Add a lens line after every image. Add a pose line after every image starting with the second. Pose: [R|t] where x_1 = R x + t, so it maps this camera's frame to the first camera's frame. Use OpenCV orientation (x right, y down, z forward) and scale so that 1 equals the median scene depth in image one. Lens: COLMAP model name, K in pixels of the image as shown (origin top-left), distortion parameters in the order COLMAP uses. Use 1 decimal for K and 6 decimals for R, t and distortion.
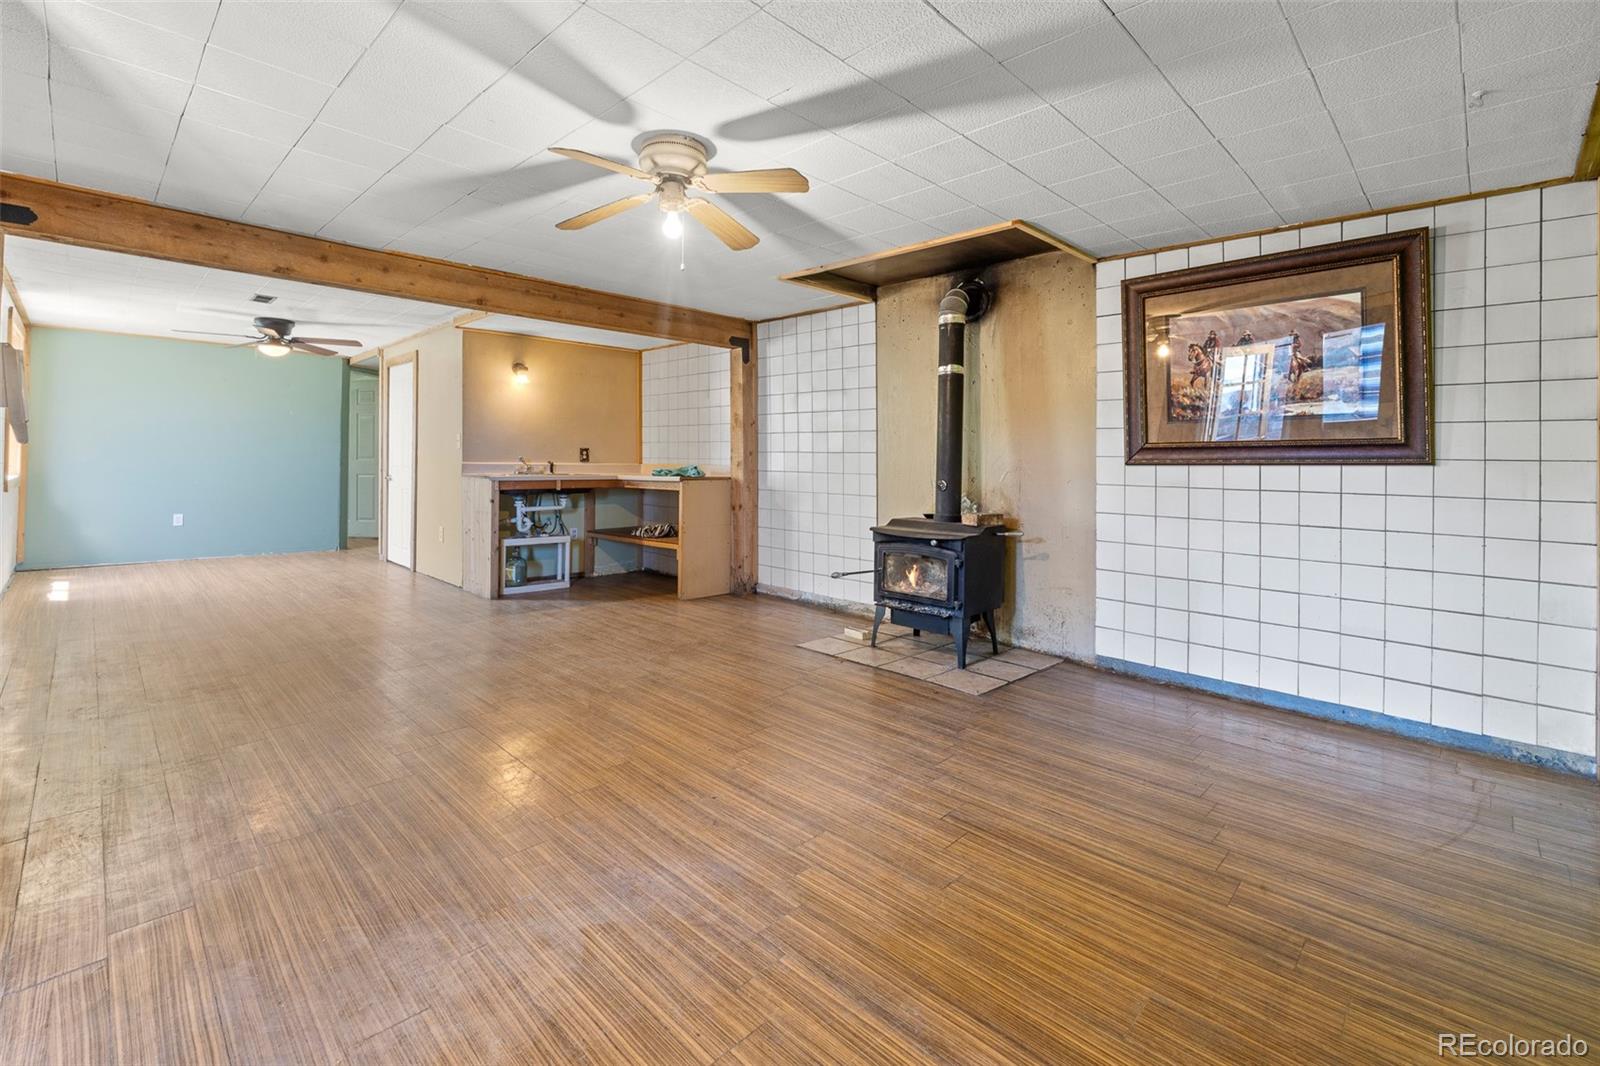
lens RADIAL K [[696.3, 0, 799.0], [0, 696.3, 453.5], [0, 0, 1]] dist [-0.004577, -0.000490]
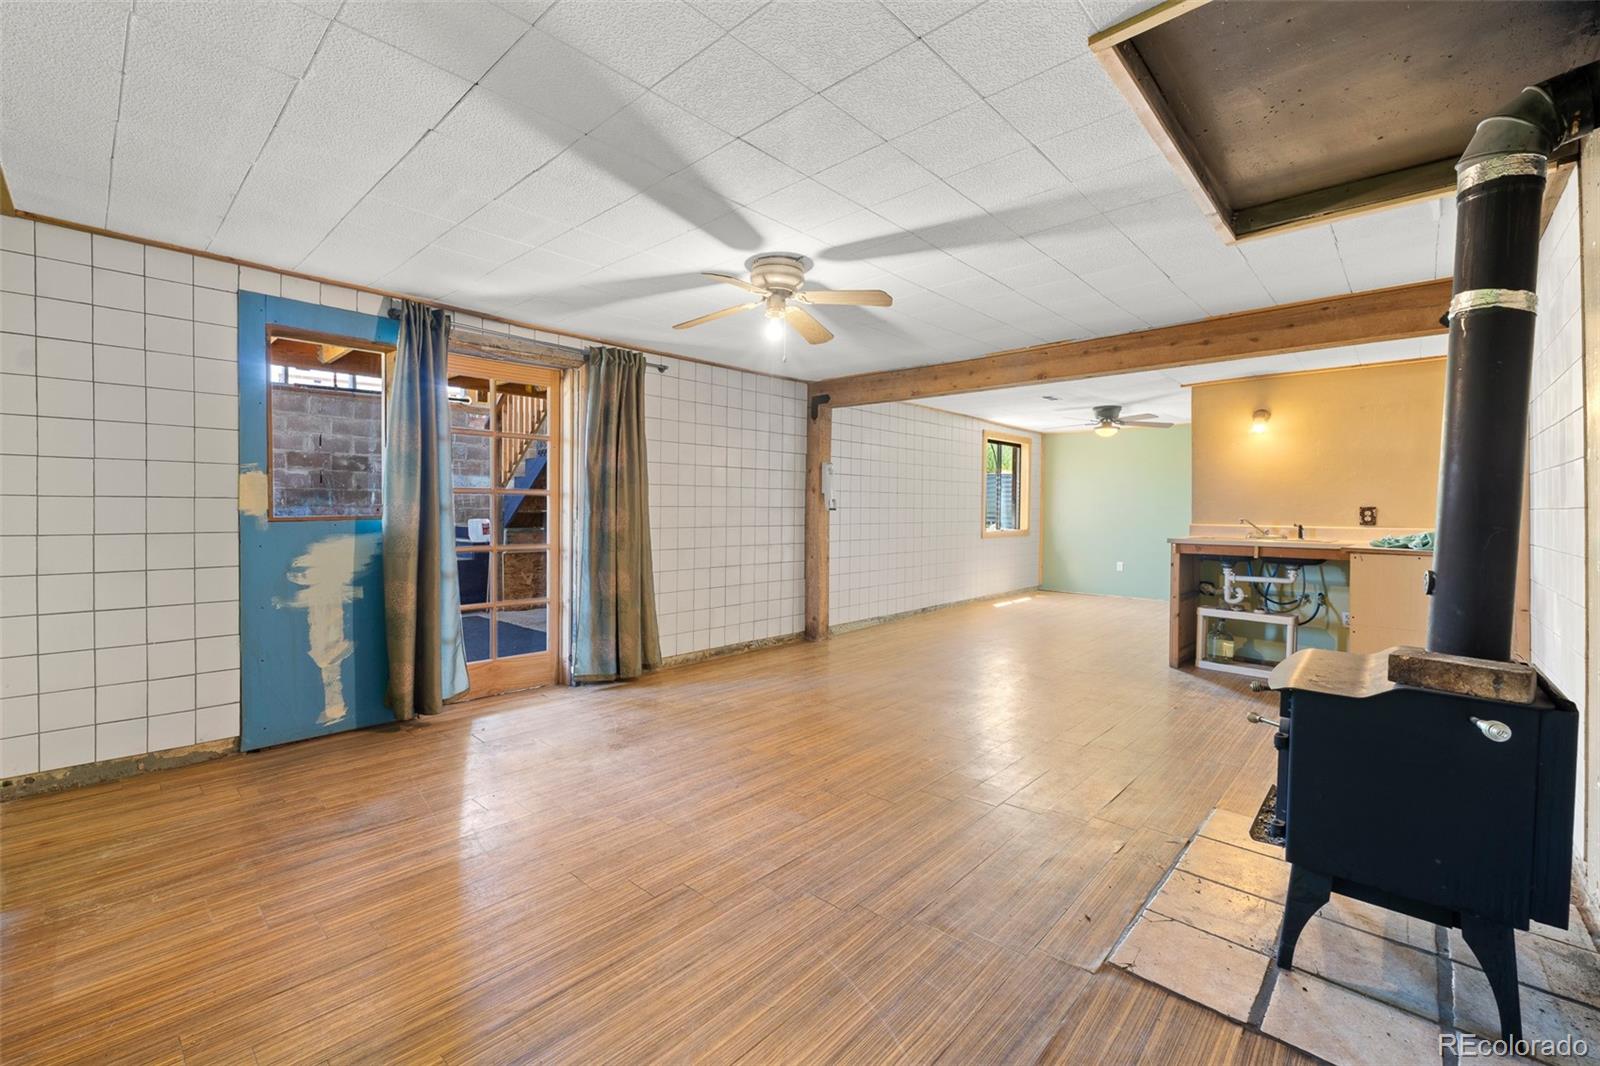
lens RADIAL K [[681.4, 0, 805.2], [0, 681.4, 515.9], [0, 0, 1]] dist [-0.004095, -0.000365]
pose [[0.036565, -0.004286, -0.999322, 0.712930], [0.001190, 0.999990, -0.004246, 0.007870], [0.999331, -0.001034, 0.036570, 0.694352]]
